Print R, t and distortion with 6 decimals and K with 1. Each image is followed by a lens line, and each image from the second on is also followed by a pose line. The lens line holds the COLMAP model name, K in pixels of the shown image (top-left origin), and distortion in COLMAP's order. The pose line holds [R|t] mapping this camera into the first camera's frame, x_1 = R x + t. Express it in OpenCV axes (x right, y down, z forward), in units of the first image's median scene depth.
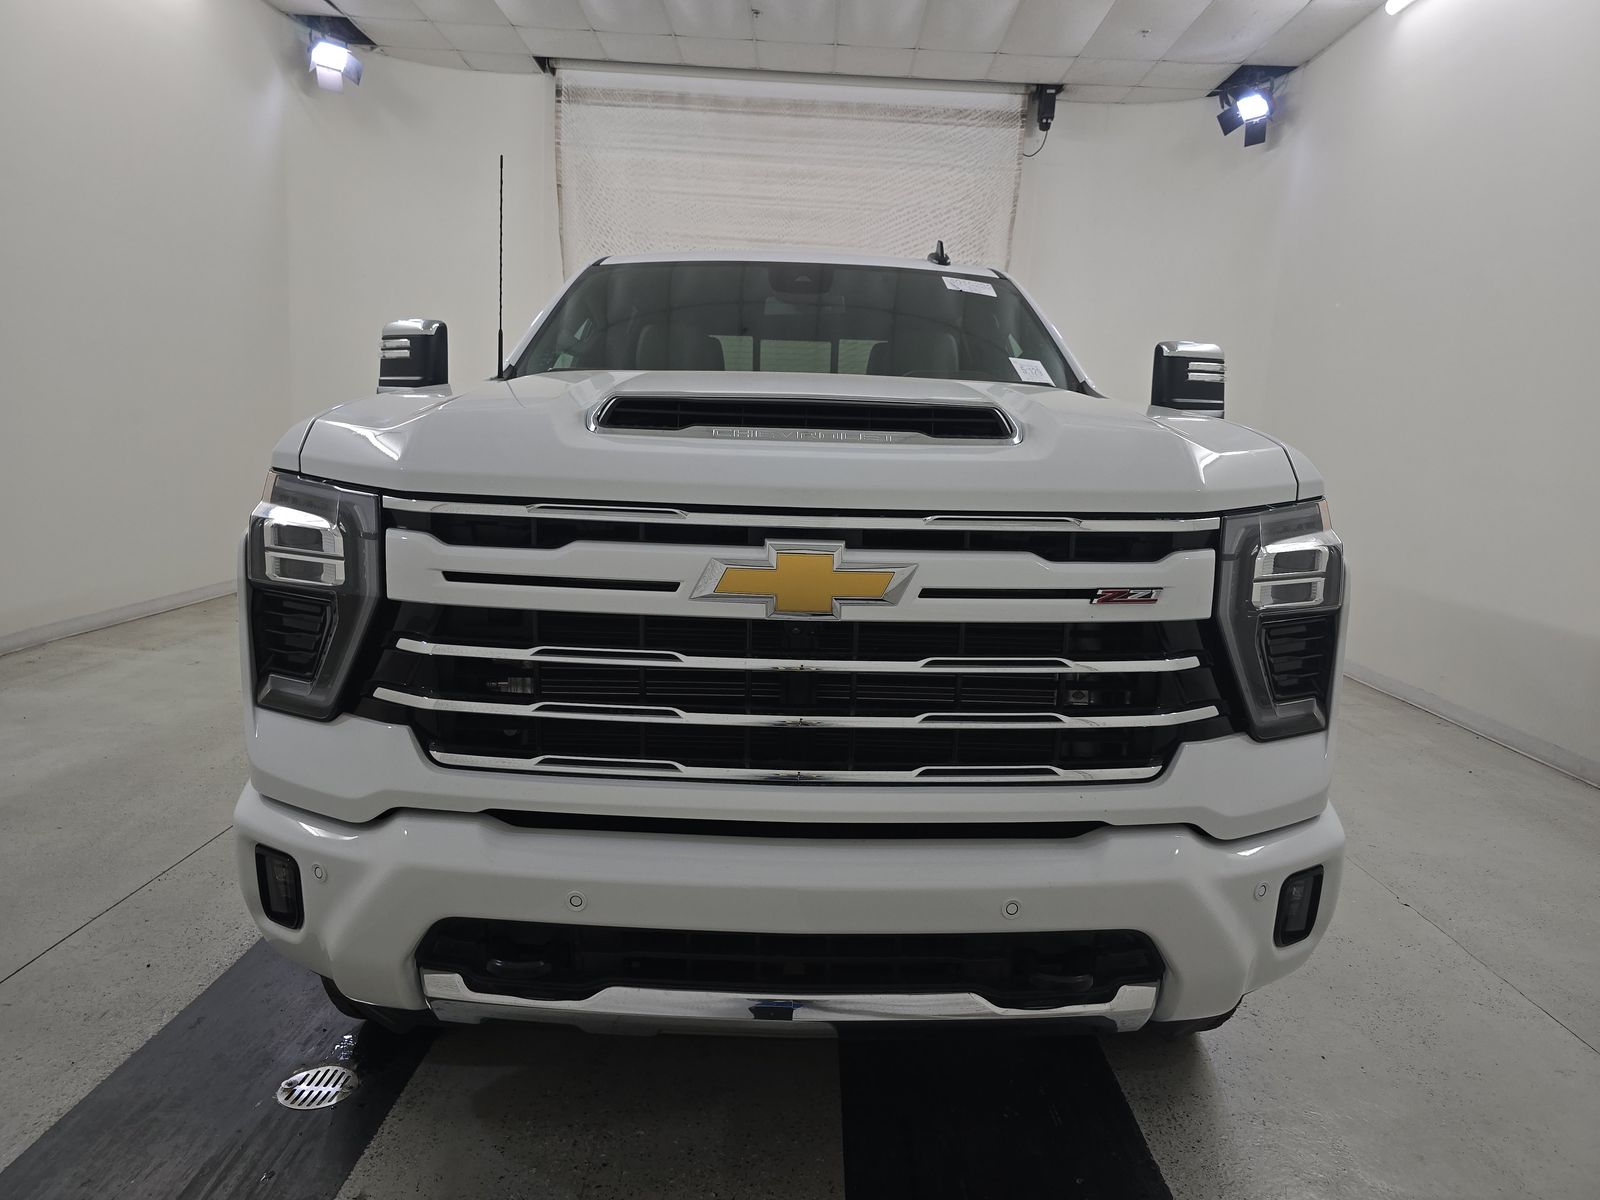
lens RADIAL K [[1068.5, 0, 807.0], [0, 1068.5, 608.3], [0, 0, 1]] dist [0.038615, -0.030710]
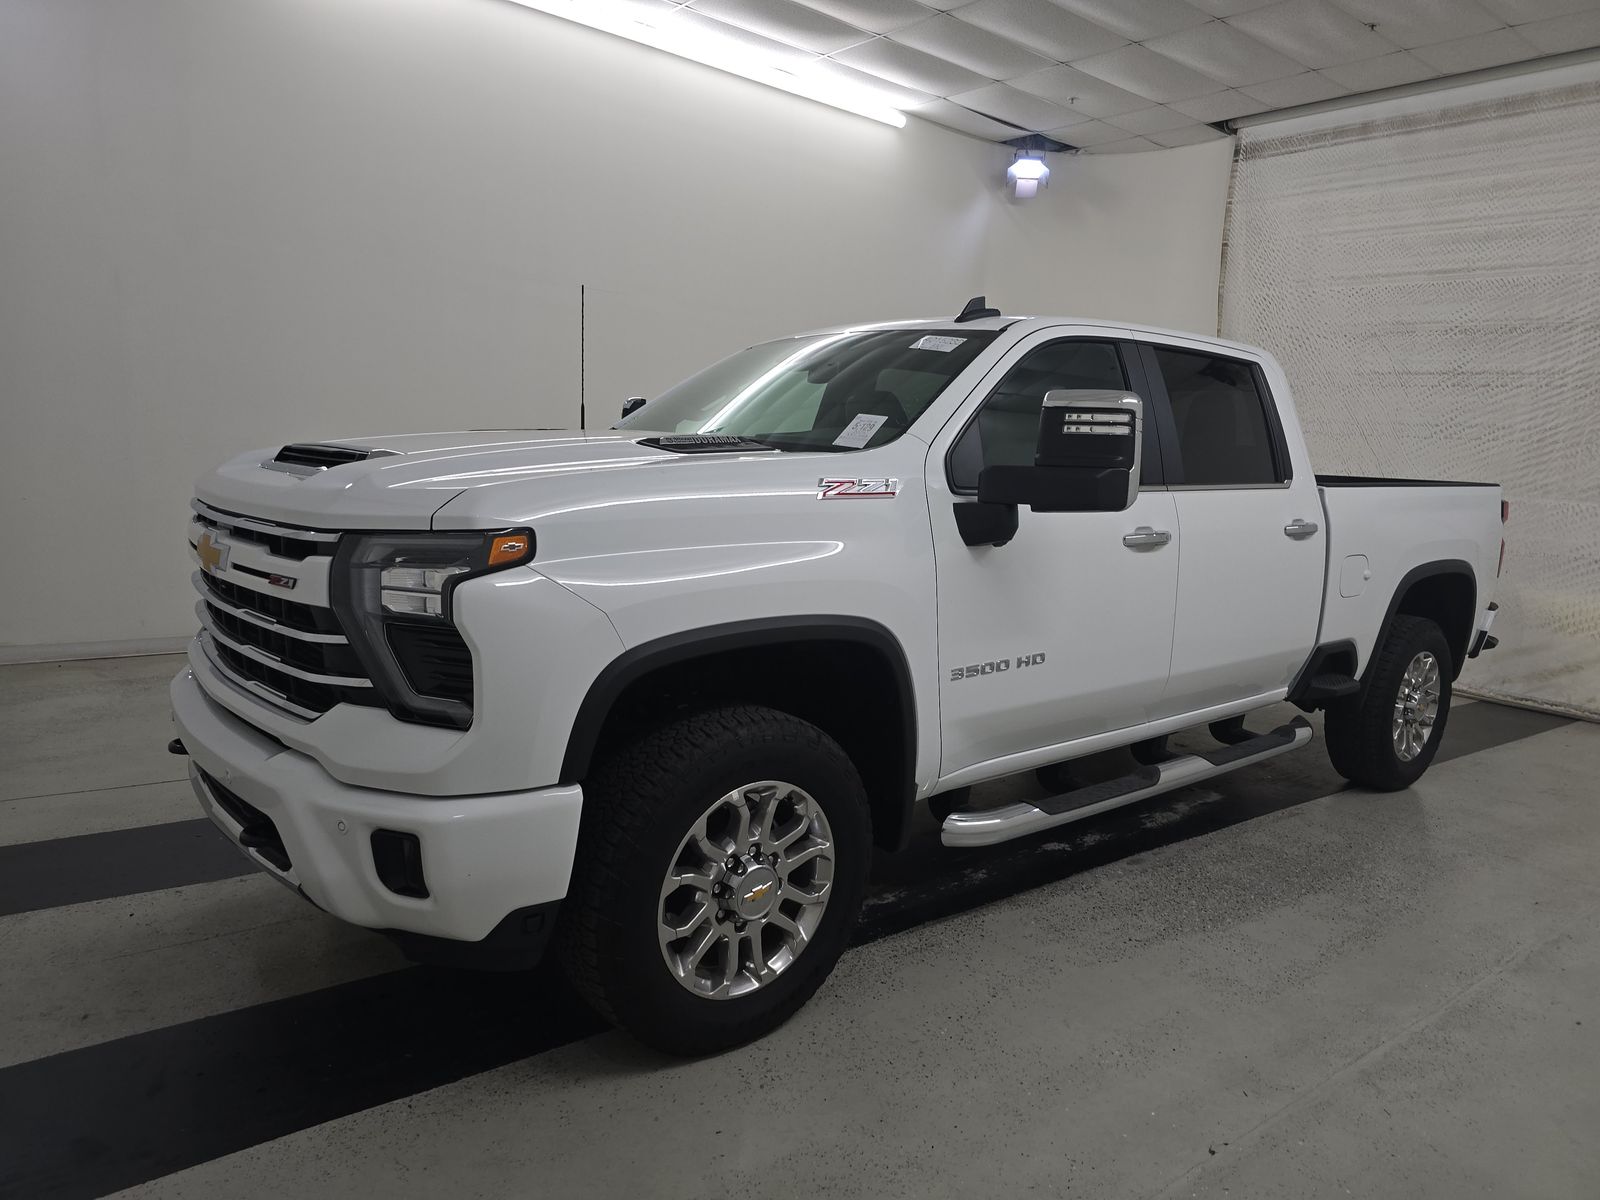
lens RADIAL K [[1068.5, 0, 807.0], [0, 1068.5, 608.3], [0, 0, 1]] dist [0.038615, -0.030710]
pose [[0.632766, 0.111753, -0.766237, 0.326866], [-0.154359, 0.987875, 0.016606, -0.019122], [0.758802, 0.107768, 0.642344, 0.107160]]
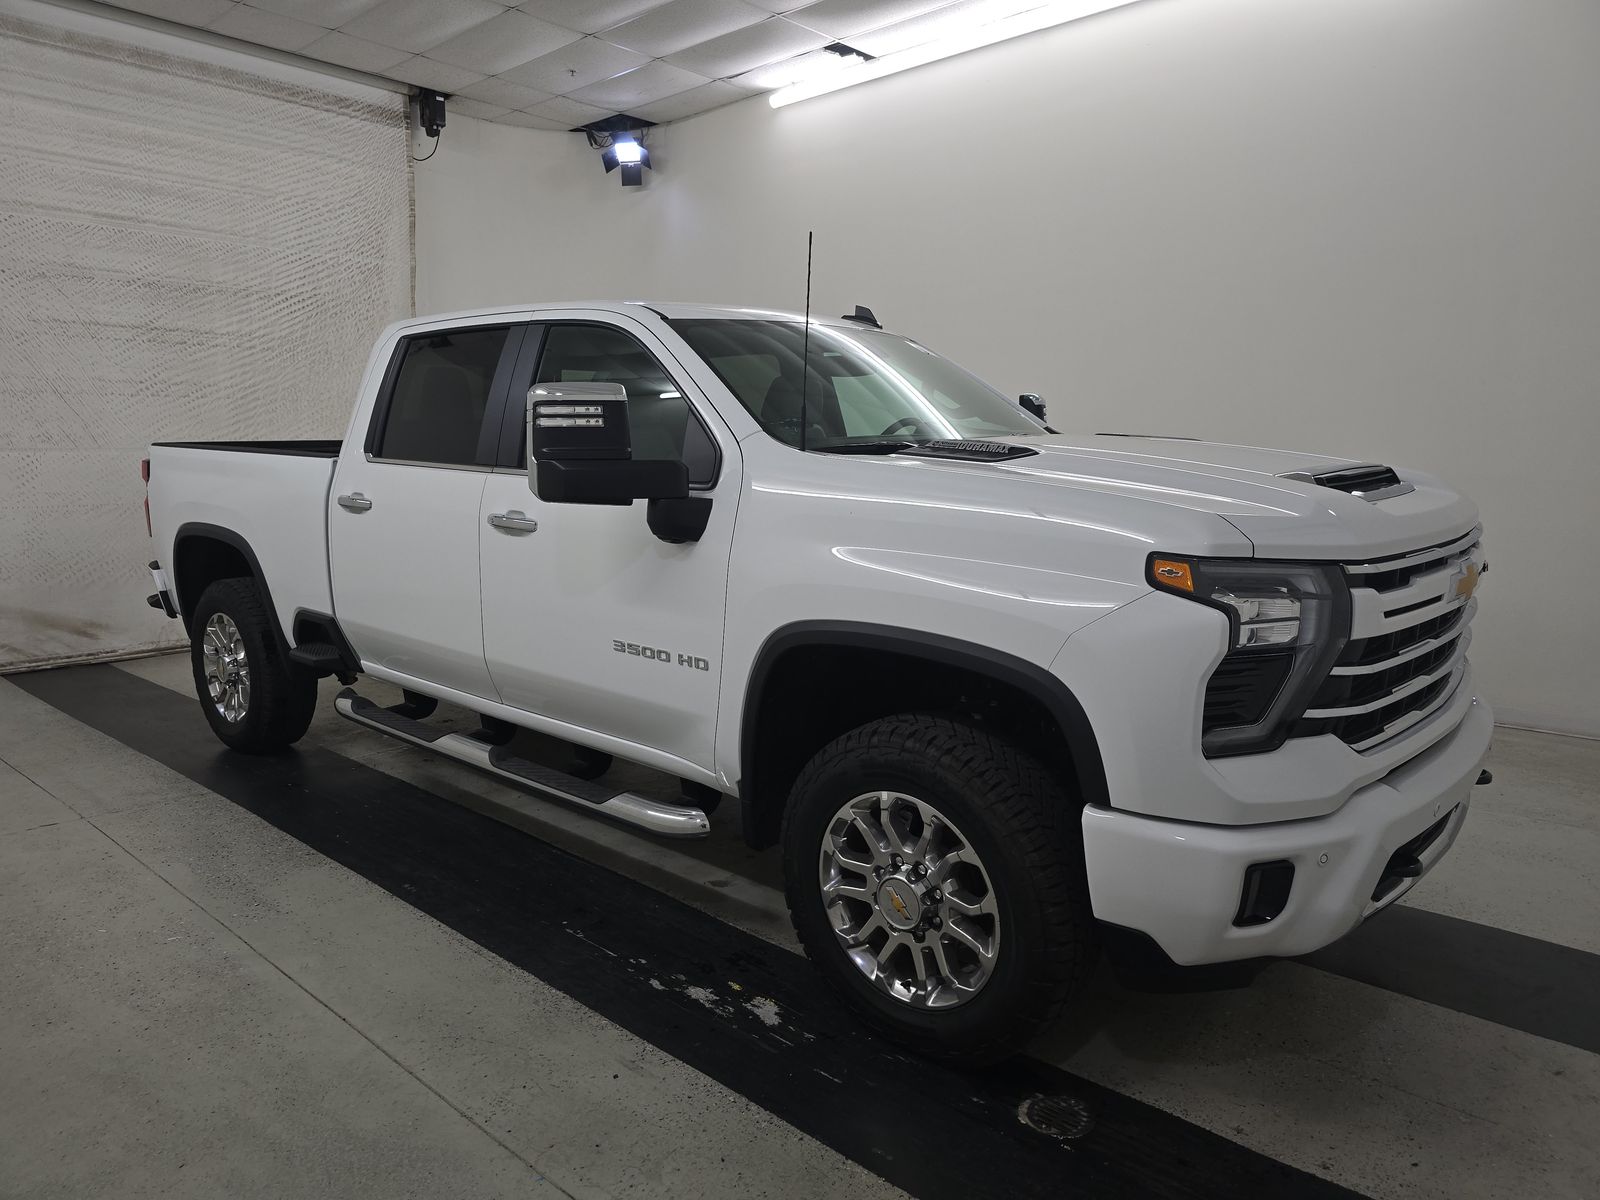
lens RADIAL K [[1068.5, 0, 807.0], [0, 1068.5, 608.3], [0, 0, 1]] dist [0.038615, -0.030710]
pose [[0.664068, -0.162092, 0.729891, -0.337769], [0.150298, 0.985230, 0.082053, -0.048475], [-0.732410, 0.055212, 0.678621, 0.104359]]
